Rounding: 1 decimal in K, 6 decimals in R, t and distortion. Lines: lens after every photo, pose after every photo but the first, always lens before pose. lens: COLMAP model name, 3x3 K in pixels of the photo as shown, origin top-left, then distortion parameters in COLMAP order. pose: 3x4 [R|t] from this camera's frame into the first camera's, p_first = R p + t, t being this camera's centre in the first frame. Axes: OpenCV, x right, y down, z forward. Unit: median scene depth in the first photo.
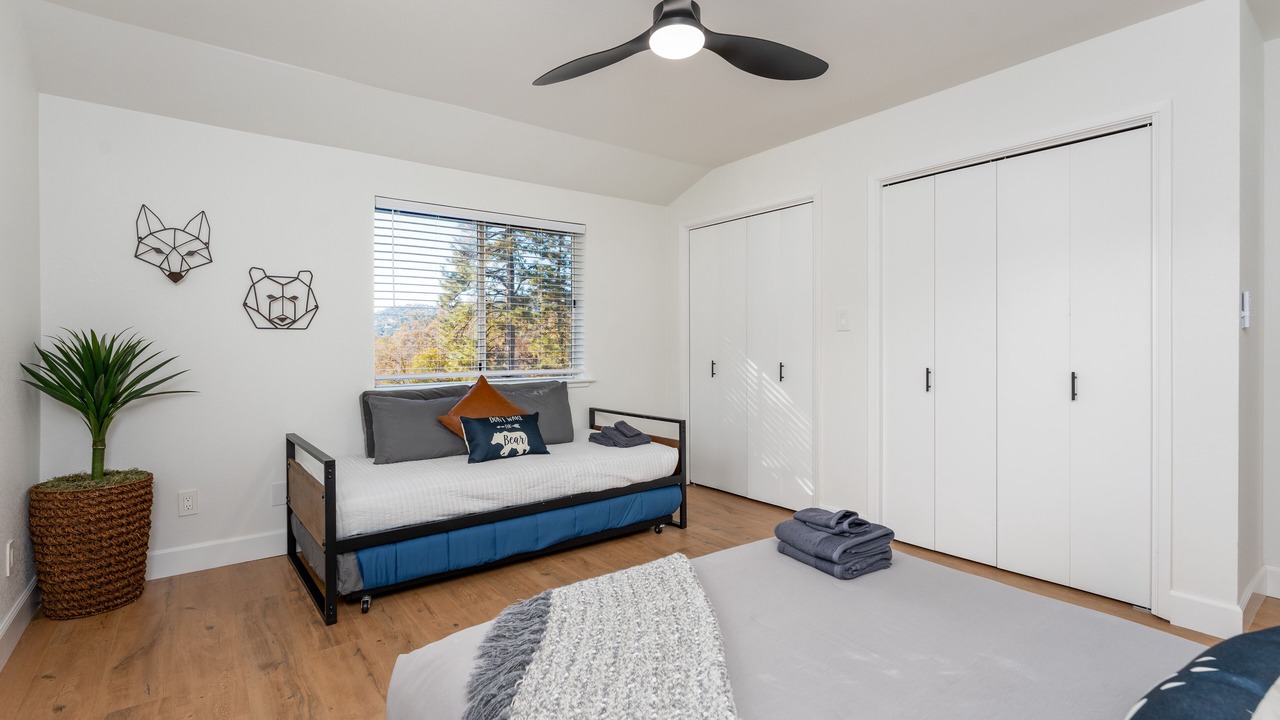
lens RADIAL K [[586.9, 0, 644.7], [0, 586.9, 344.2], [0, 0, 1]] dist [-0.001576, 0.000187]
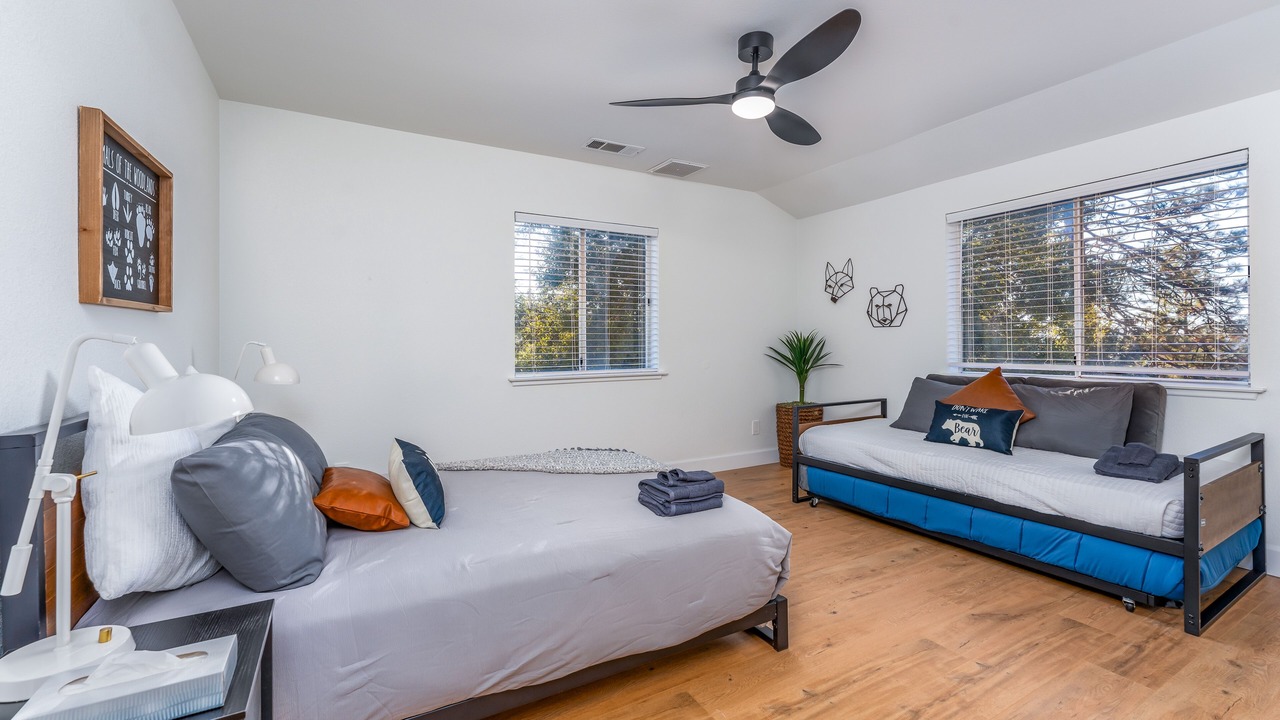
lens RADIAL K [[586.9, 0, 644.7], [0, 586.9, 344.2], [0, 0, 1]] dist [-0.001576, 0.000187]
pose [[-0.172847, 0.007566, -0.984920, 0.921743], [0.011702, 0.999916, 0.005628, 0.001733], [0.984879, -0.010553, -0.172921, 0.657769]]
